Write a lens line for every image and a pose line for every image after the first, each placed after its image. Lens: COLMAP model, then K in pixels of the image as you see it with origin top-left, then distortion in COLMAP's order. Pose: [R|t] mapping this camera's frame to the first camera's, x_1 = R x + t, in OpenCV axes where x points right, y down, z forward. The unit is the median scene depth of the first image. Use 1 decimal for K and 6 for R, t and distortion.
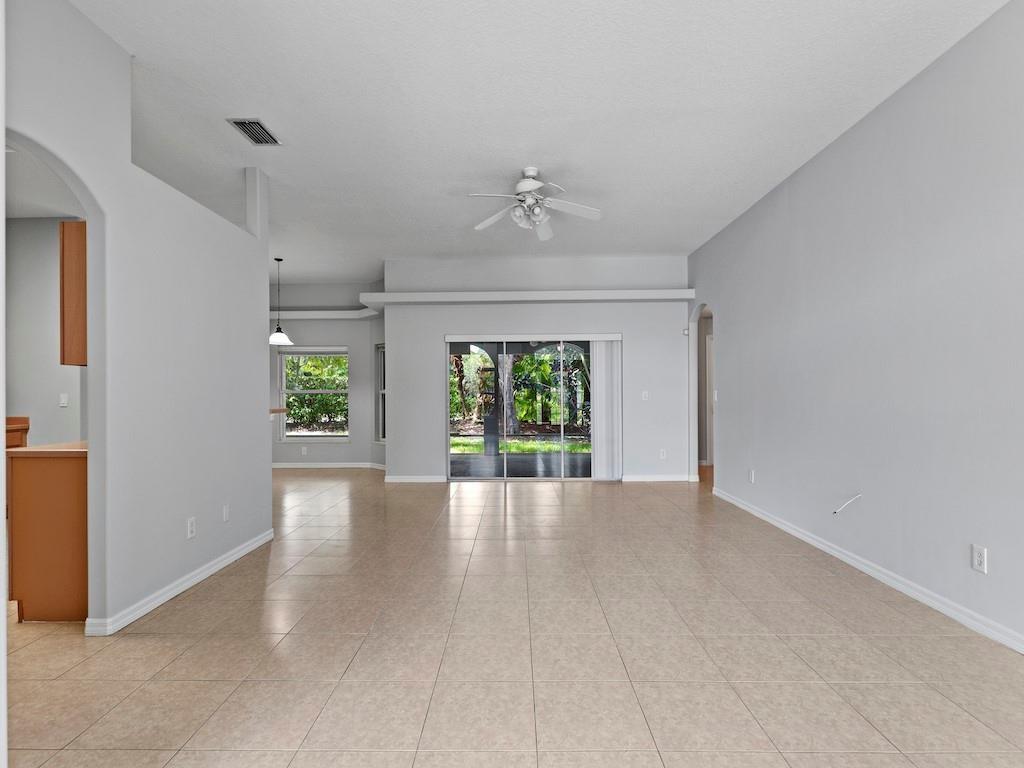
lens RADIAL K [[498.1, 0, 500.5], [0, 498.1, 388.3], [0, 0, 1]] dist [0.000626, -0.000131]
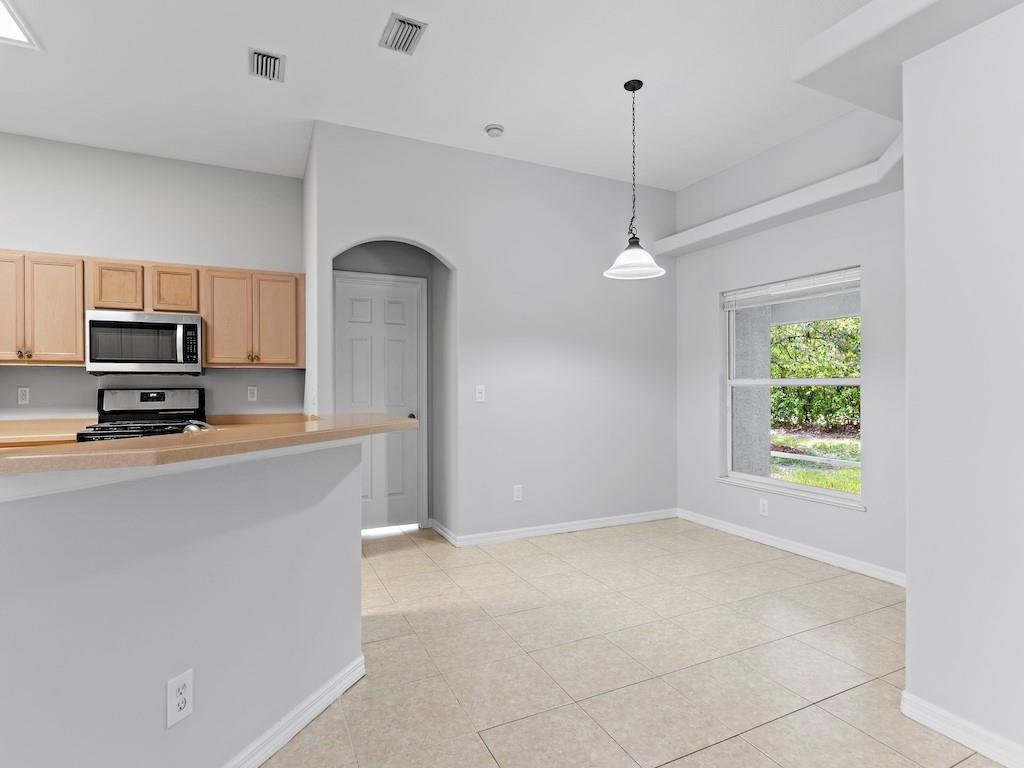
lens RADIAL K [[522.3, 0, 508.9], [0, 522.3, 388.6], [0, 0, 1]] dist [-0.001443, -0.000328]
pose [[0.449987, 0.009618, -0.892983, -0.128453], [0.008591, 0.999849, 0.015099, 0.007553], [0.892994, -0.014466, 0.449836, 1.113367]]
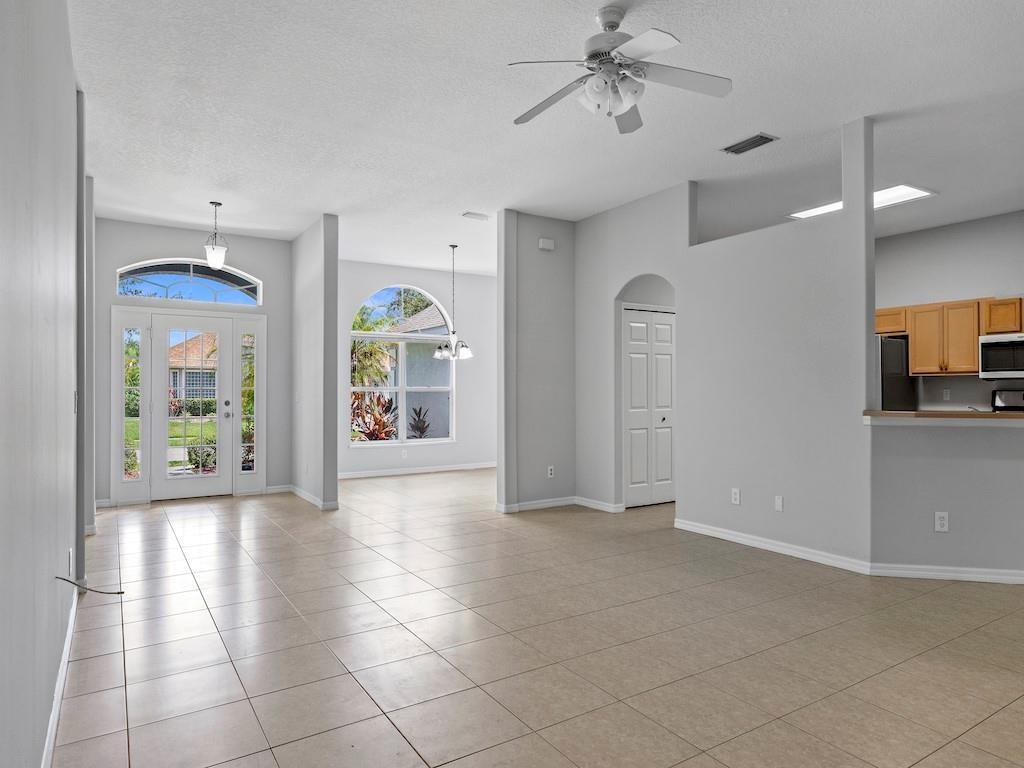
lens RADIAL K [[629.3, 0, 508.8], [0, 629.3, 378.4], [0, 0, 1]] dist [0.013910, -0.000637]
pose [[-0.834659, -0.003394, -0.550756, 0.558188], [0.008870, 0.999768, -0.019604, 0.005639], [0.550695, -0.021248, -0.834436, 1.520753]]
